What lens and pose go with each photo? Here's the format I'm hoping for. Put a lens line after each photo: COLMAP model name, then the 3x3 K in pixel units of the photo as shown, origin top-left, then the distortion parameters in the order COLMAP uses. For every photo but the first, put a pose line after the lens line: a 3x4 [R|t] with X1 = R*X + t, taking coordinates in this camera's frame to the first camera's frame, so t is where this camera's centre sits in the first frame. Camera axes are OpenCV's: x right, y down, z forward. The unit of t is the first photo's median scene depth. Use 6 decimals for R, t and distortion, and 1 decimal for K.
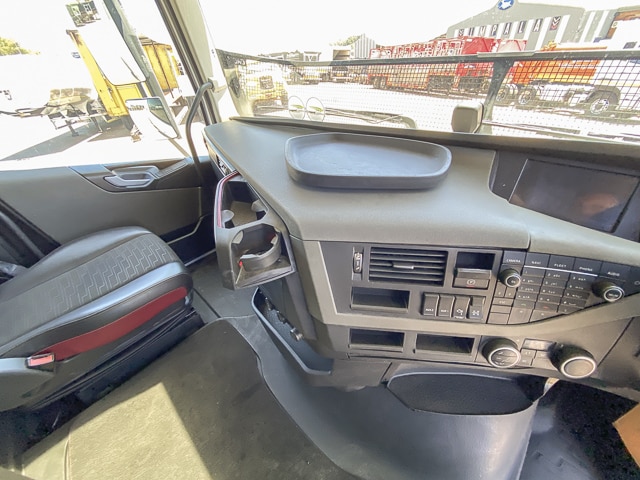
lens RADIAL K [[259.9, 0, 318.2], [0, 259.9, 239.3], [0, 0, 1]] dist [0.000324, 0.000327]
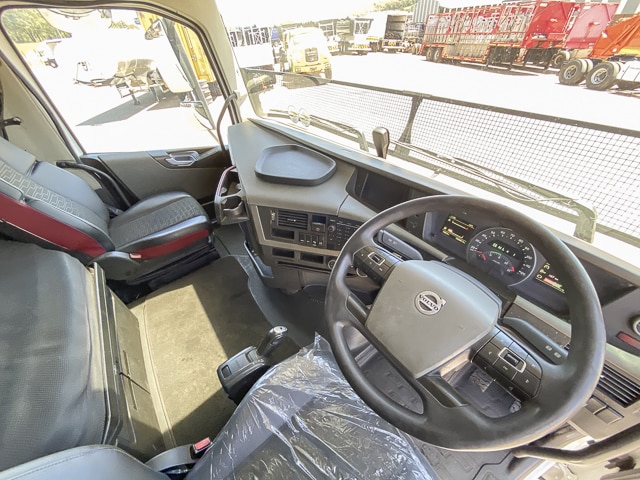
lens RADIAL K [[259.9, 0, 319.5], [0, 259.9, 238.8], [0, 0, 1]] dist [0.000324, 0.000327]
pose [[0.987456, 0.096732, -0.124793, 0.278848], [-0.085691, 0.992157, 0.091008, 0.014604], [0.132618, -0.079173, 0.988000, -0.382060]]
